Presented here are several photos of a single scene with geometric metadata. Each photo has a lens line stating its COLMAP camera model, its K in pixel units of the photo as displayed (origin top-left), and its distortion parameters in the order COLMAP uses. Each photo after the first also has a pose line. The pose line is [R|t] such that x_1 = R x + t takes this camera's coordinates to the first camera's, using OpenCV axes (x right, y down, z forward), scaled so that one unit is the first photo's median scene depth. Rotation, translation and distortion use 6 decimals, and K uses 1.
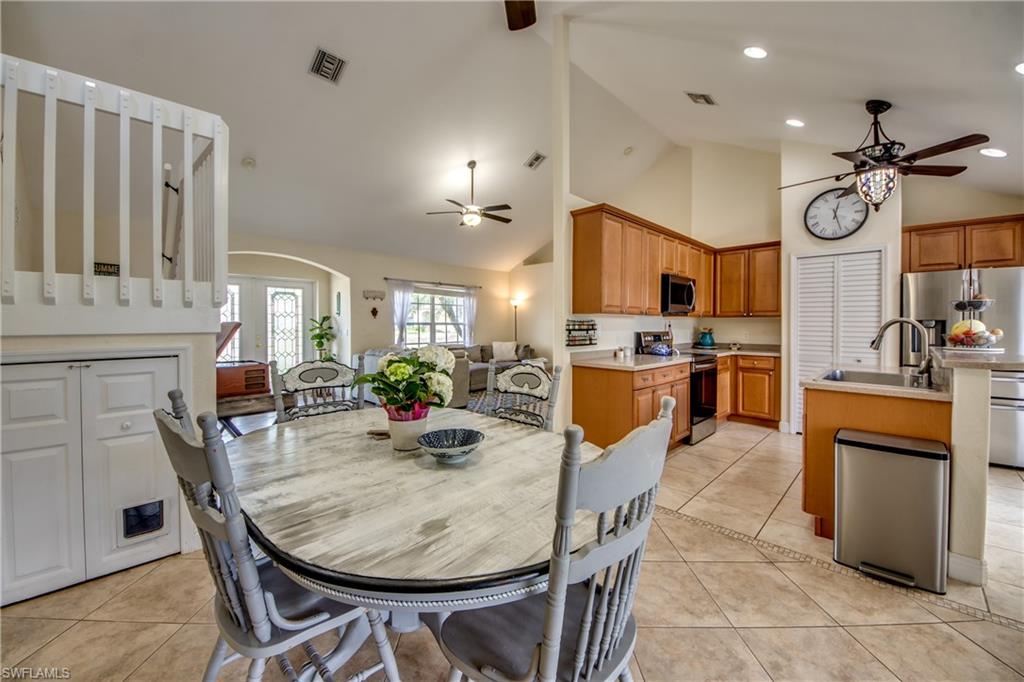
lens RADIAL K [[390.8, 0, 504.7], [0, 390.8, 326.0], [0, 0, 1]] dist [0.007859, -0.011340]
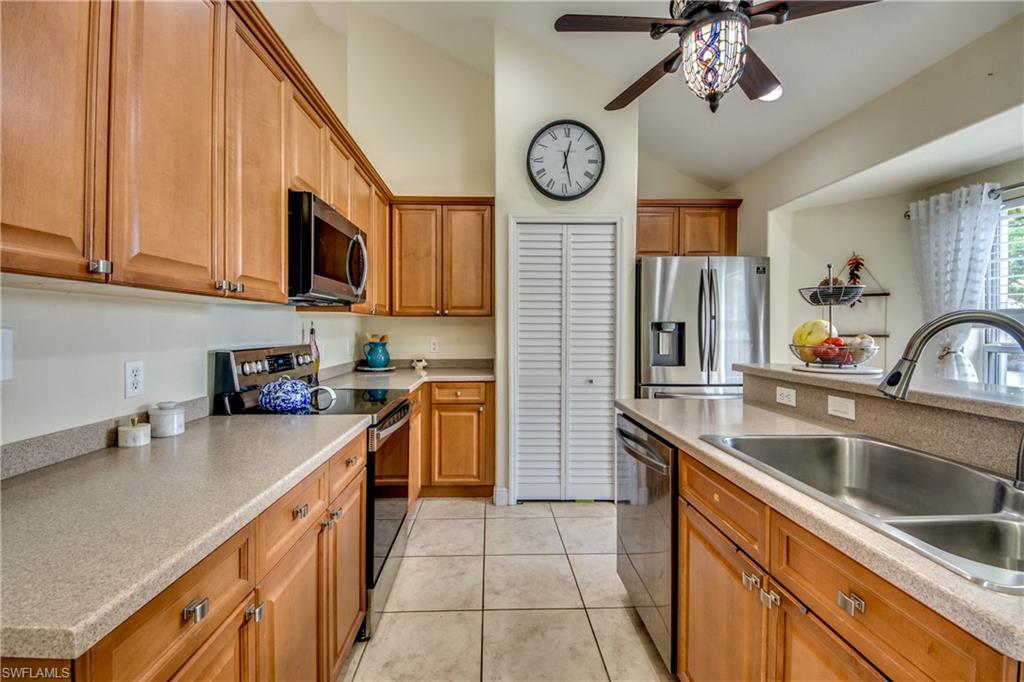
lens RADIAL K [[428.1, 0, 502.6], [0, 428.1, 332.2], [0, 0, 1]] dist [0.009430, -0.013435]
pose [[0.685511, -0.007884, 0.728020, 0.242301], [0.003557, 0.999966, 0.007480, -0.003560], [-0.728054, -0.002539, 0.685515, 0.571978]]
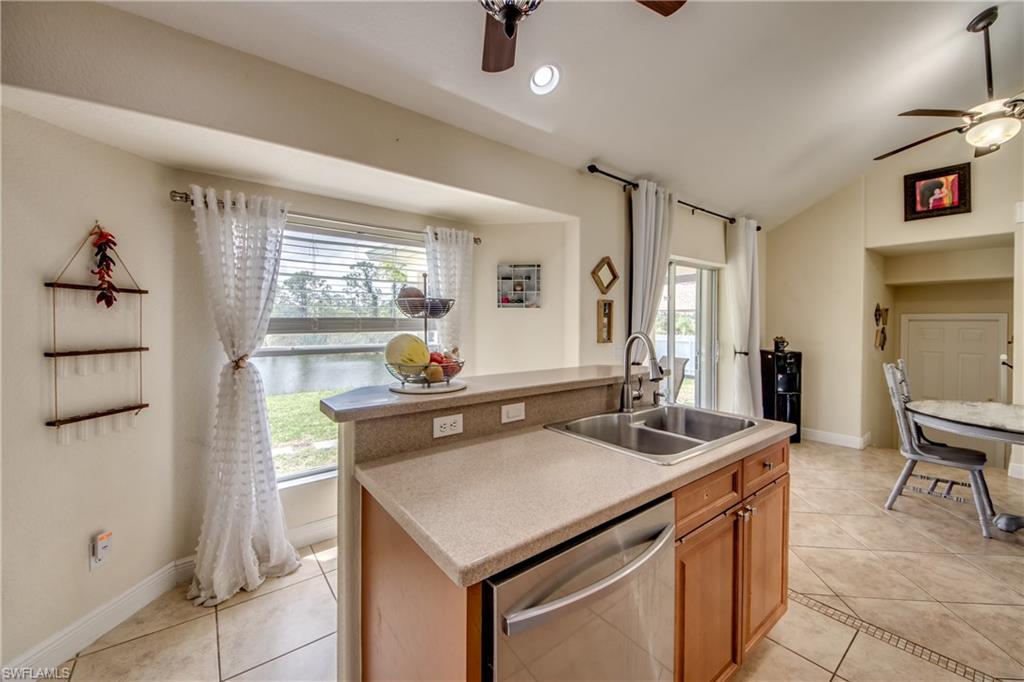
lens RADIAL K [[390.8, 0, 508.6], [0, 390.8, 325.6], [0, 0, 1]] dist [0.007859, -0.011340]
pose [[-0.990611, -0.006723, 0.136548, 0.633973], [-0.005123, 0.999914, 0.012067, -0.022352], [-0.136618, 0.011254, -0.990560, 0.955787]]
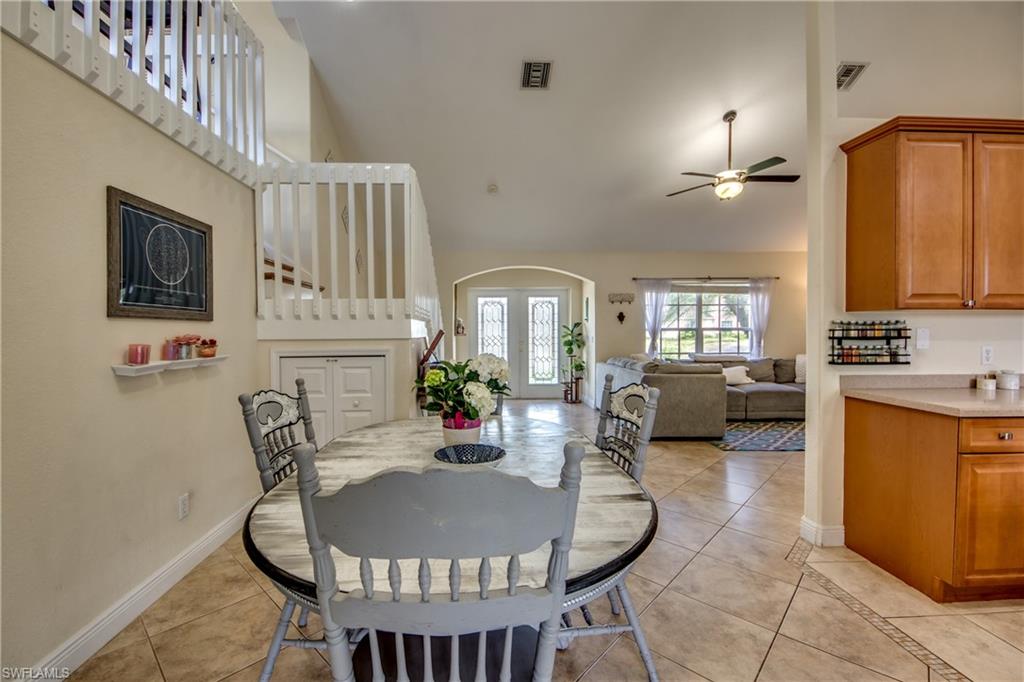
lens RADIAL K [[428.1, 0, 482.1], [0, 428.1, 334.1], [0, 0, 1]] dist [0.009430, -0.013435]
pose [[0.706972, 0.000048, -0.707241, 0.206858], [0.003040, 0.999991, 0.003106, -0.000017], [0.707235, -0.004346, 0.706965, 0.105517]]
